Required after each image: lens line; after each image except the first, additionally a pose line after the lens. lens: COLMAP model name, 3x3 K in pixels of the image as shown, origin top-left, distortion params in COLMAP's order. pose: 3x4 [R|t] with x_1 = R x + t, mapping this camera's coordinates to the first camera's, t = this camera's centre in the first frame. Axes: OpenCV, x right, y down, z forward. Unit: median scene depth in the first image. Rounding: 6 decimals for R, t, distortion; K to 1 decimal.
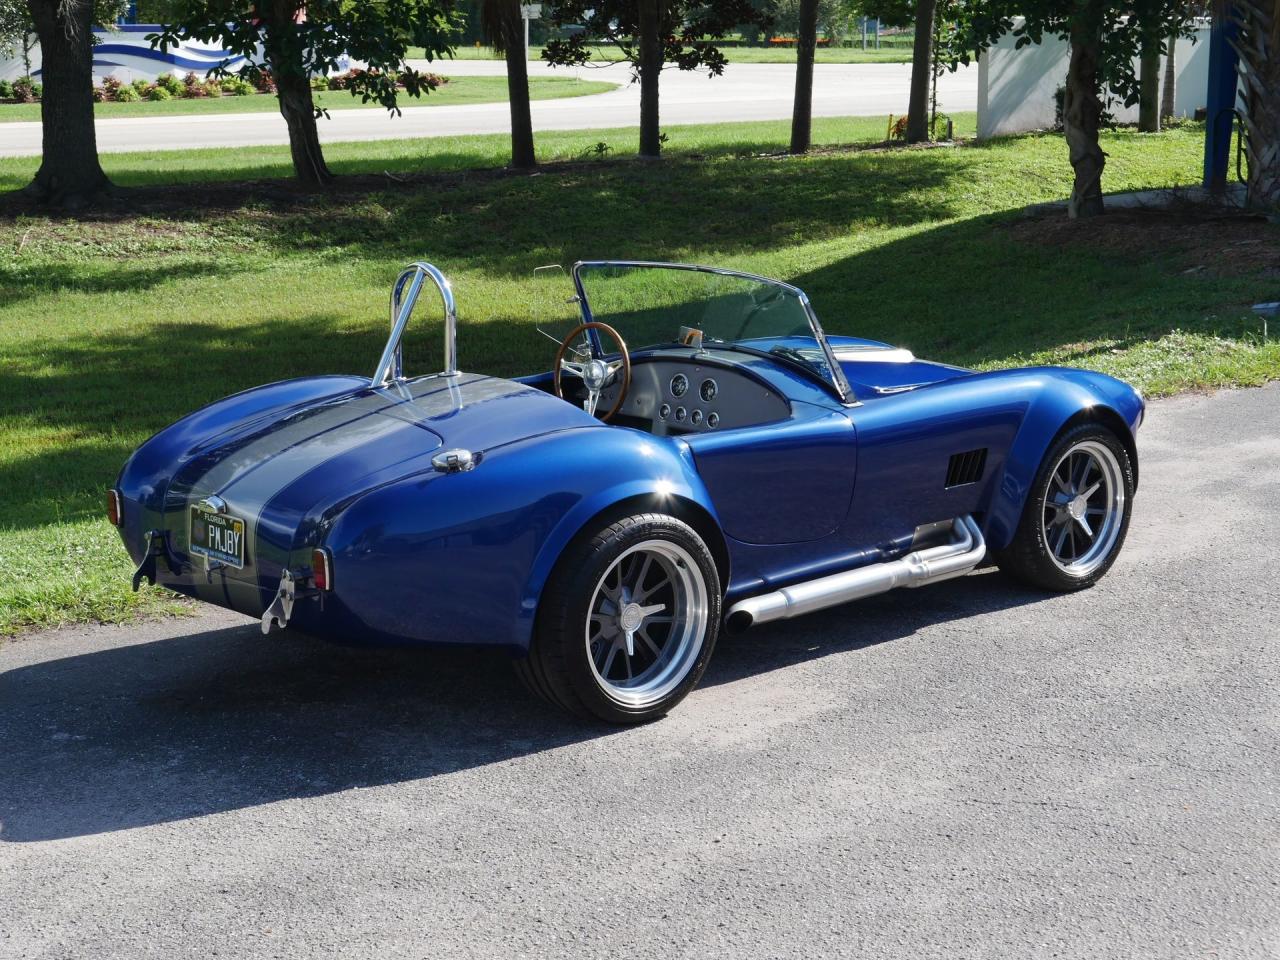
lens RADIAL K [[2184.9, 0, 639.6], [0, 2184.9, 492.6], [0, 0, 1]] dist [-0.002027, 0.059033]
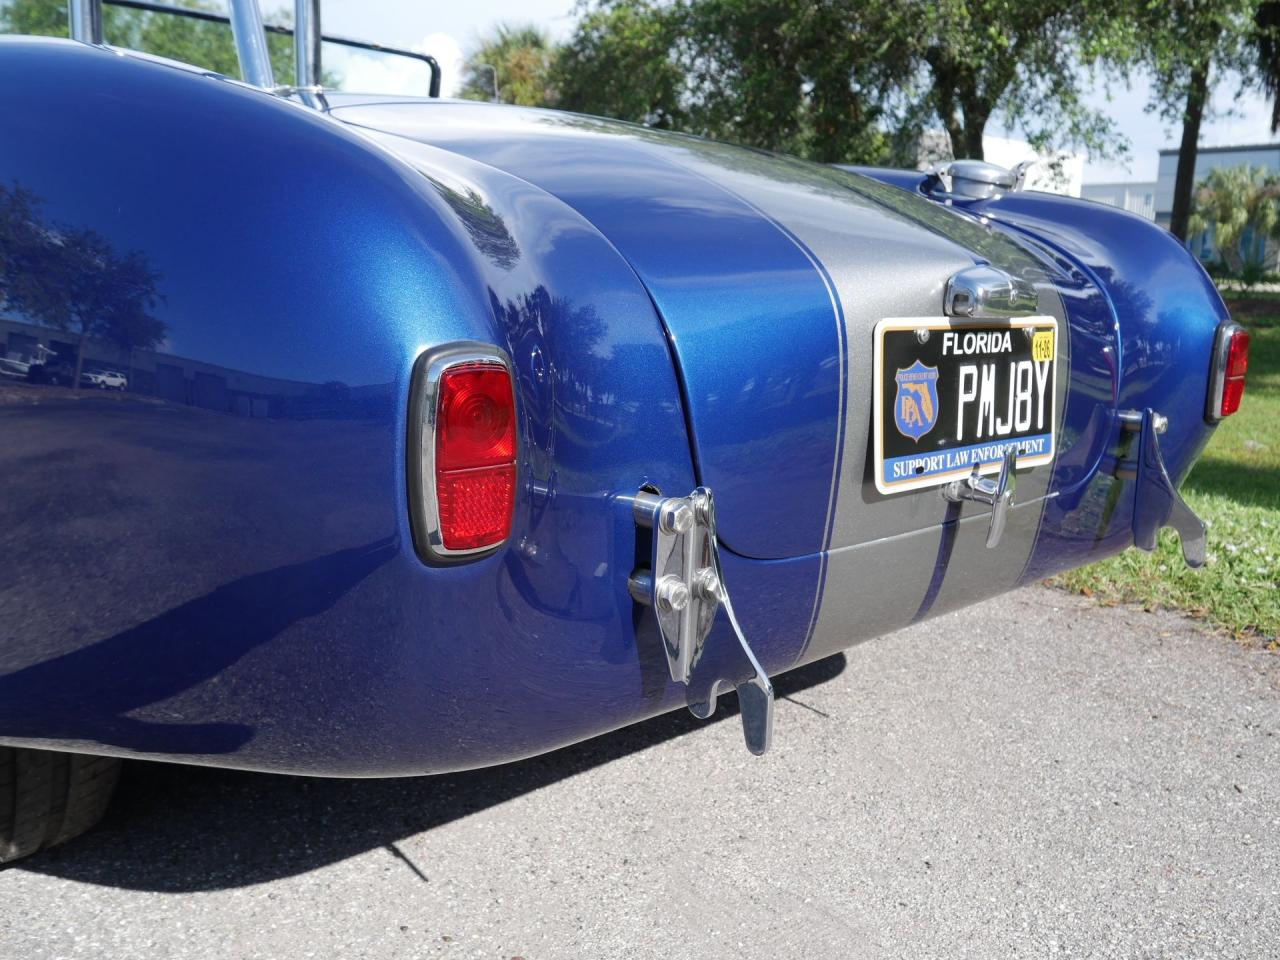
lens RADIAL K [[1086.4, 0, 643.1], [0, 1086.4, 485.7], [0, 0, 1]] dist [-0.013726, 0.000003]
pose [[0.018352, -0.185613, 0.982452, -0.341304], [0.183942, 0.966472, 0.179158, -0.004617], [-0.982766, 0.177426, 0.051878, 1.010120]]
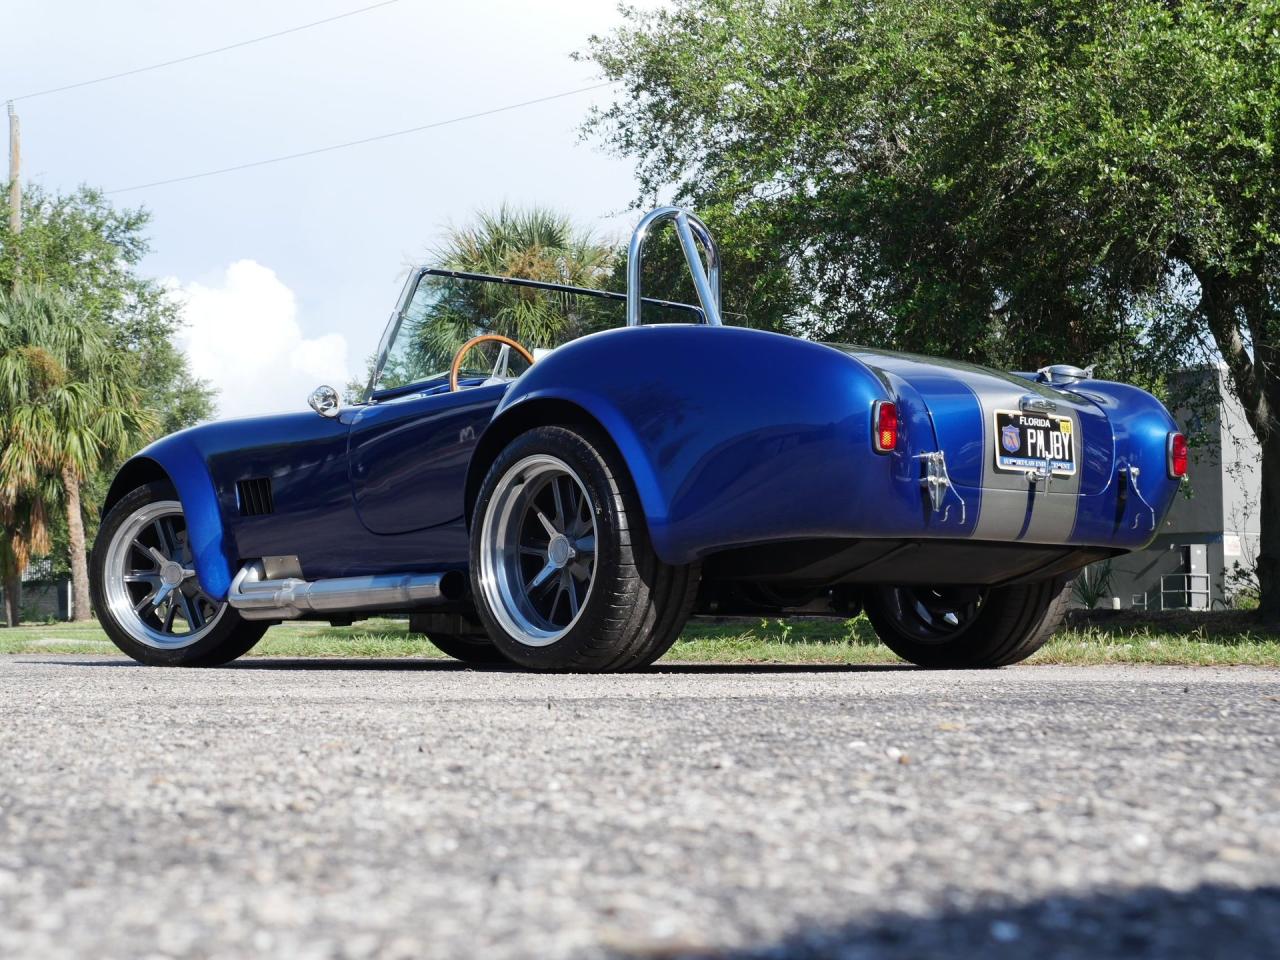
lens RADIAL K [[2191.5, 0, 639.4], [0, 2191.5, 481.2], [0, 0, 1]] dist [0.005643, -0.029217]
pose [[0.046501, 0.082423, 0.995512, -1.023332], [0.200897, 0.975456, -0.090147, 0.078734], [-0.978508, 0.204188, 0.028801, 1.096308]]
